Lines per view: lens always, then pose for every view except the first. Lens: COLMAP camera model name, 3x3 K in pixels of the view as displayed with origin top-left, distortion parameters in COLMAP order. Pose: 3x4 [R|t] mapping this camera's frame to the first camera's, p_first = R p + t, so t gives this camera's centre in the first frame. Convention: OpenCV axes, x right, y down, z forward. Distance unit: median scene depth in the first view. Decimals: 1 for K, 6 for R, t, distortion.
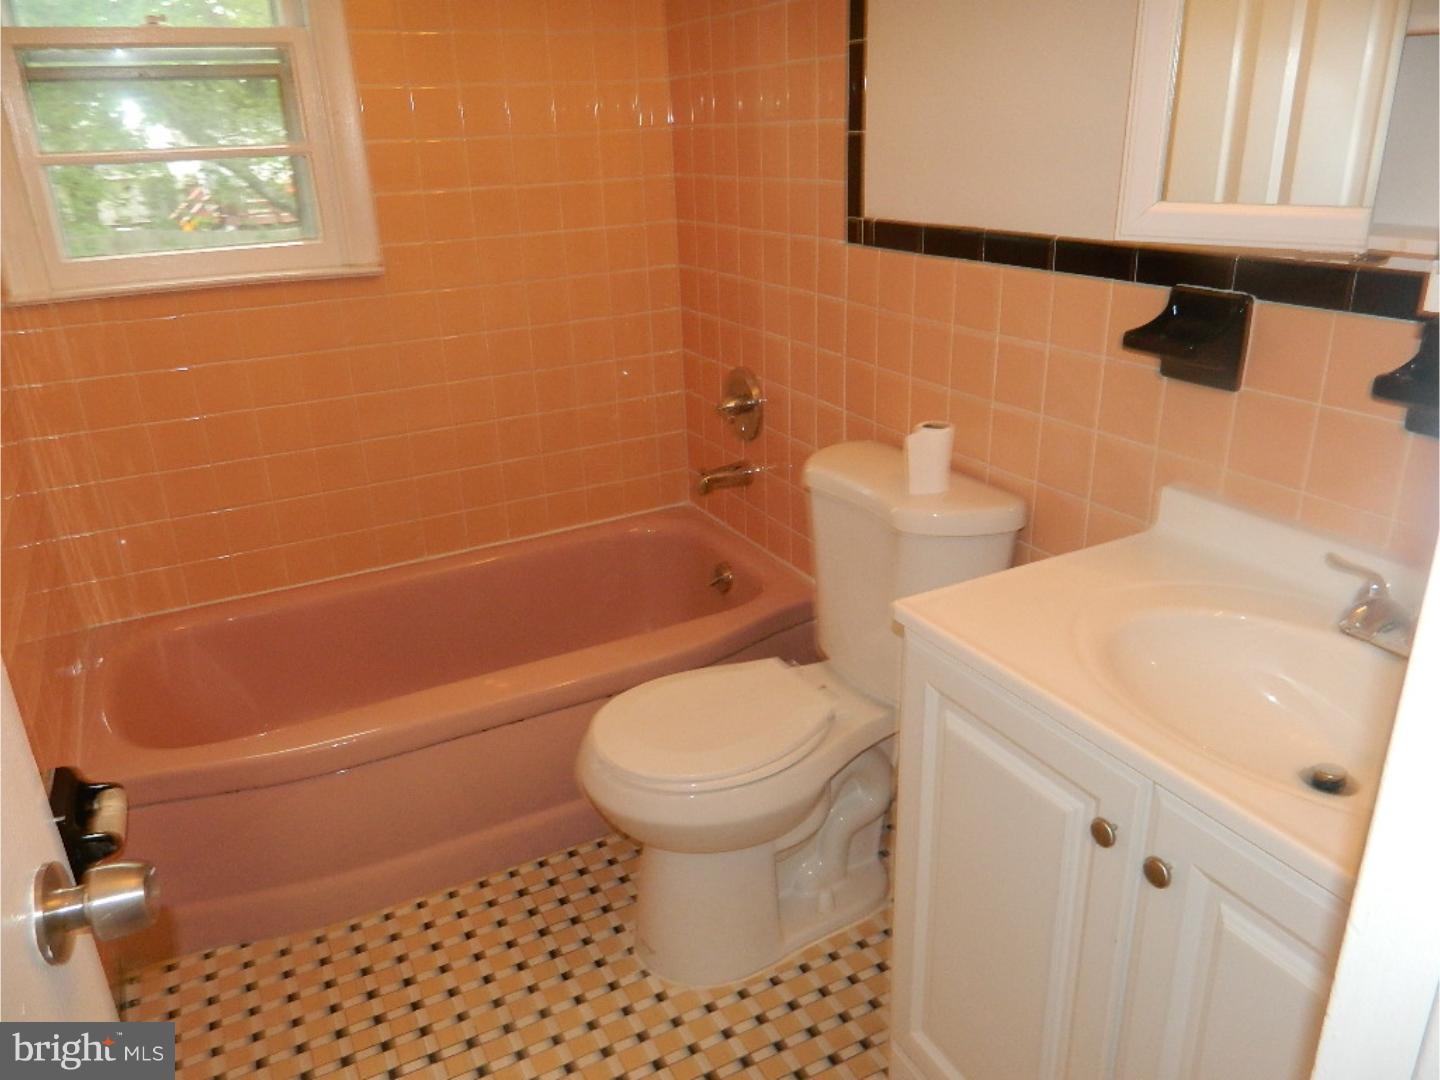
lens RADIAL K [[1065.2, 0, 726.3], [0, 1065.2, 542.5], [0, 0, 1]] dist [-0.004999, 0.000996]
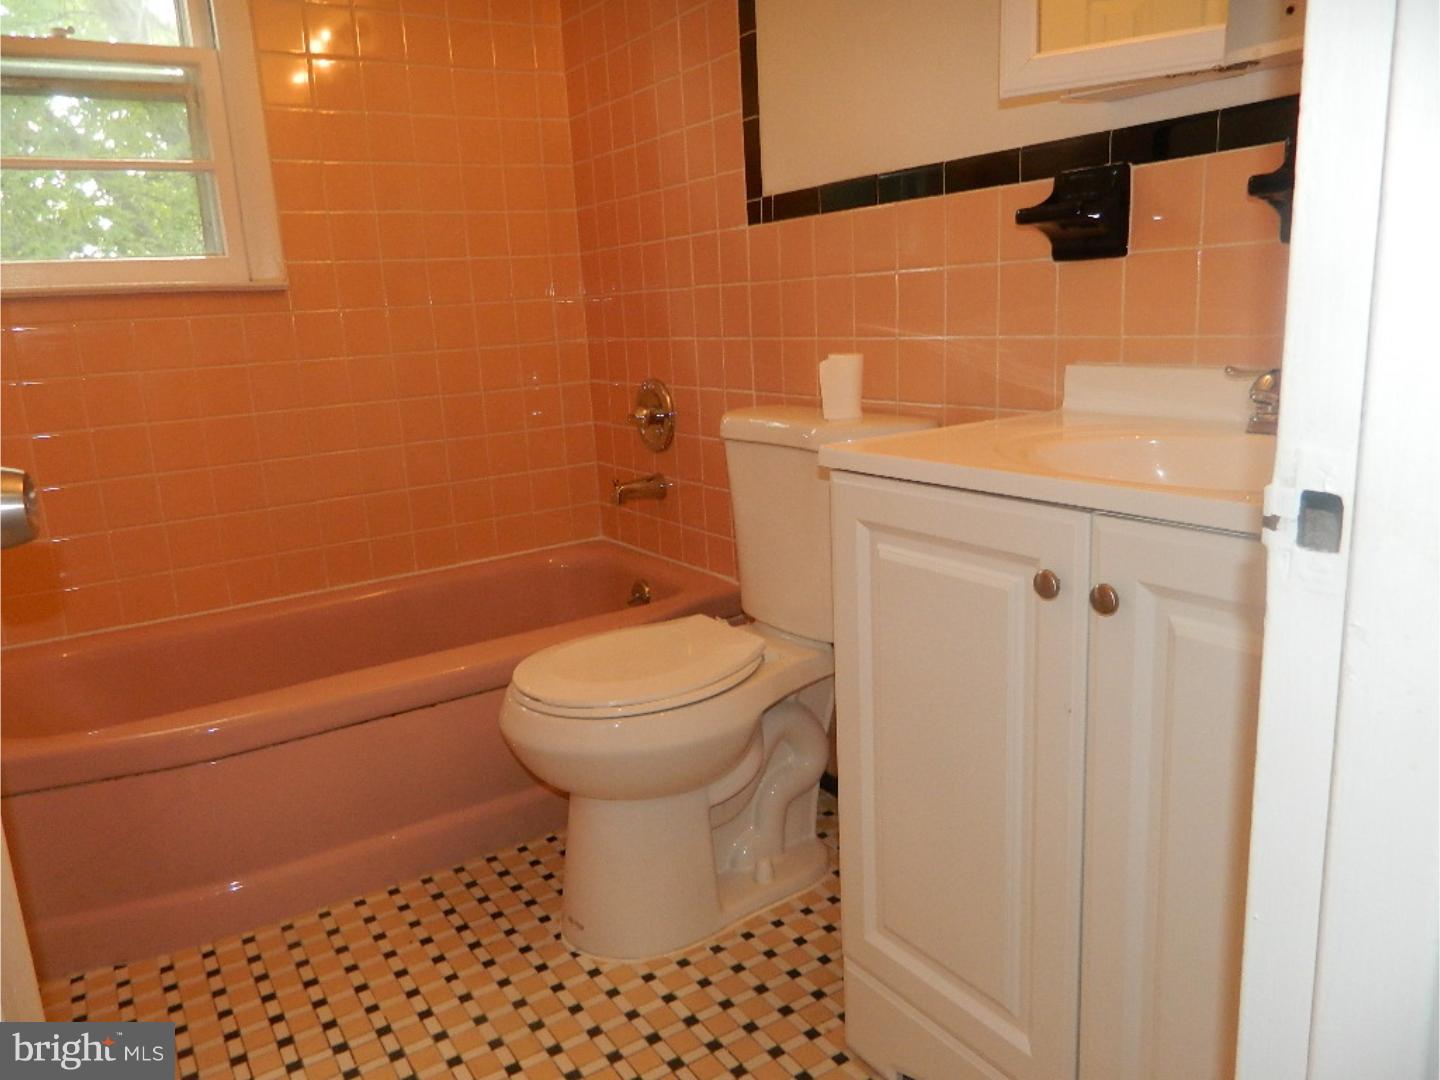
lens RADIAL K [[1066.9, 0, 718.1], [0, 1066.9, 534.4], [0, 0, 1]] dist [0.006749, -0.001403]
pose [[0.995740, -0.040136, 0.083008, -0.015384], [0.053328, 0.985121, -0.163382, 0.195390], [-0.075215, 0.167113, 0.983065, 0.022432]]
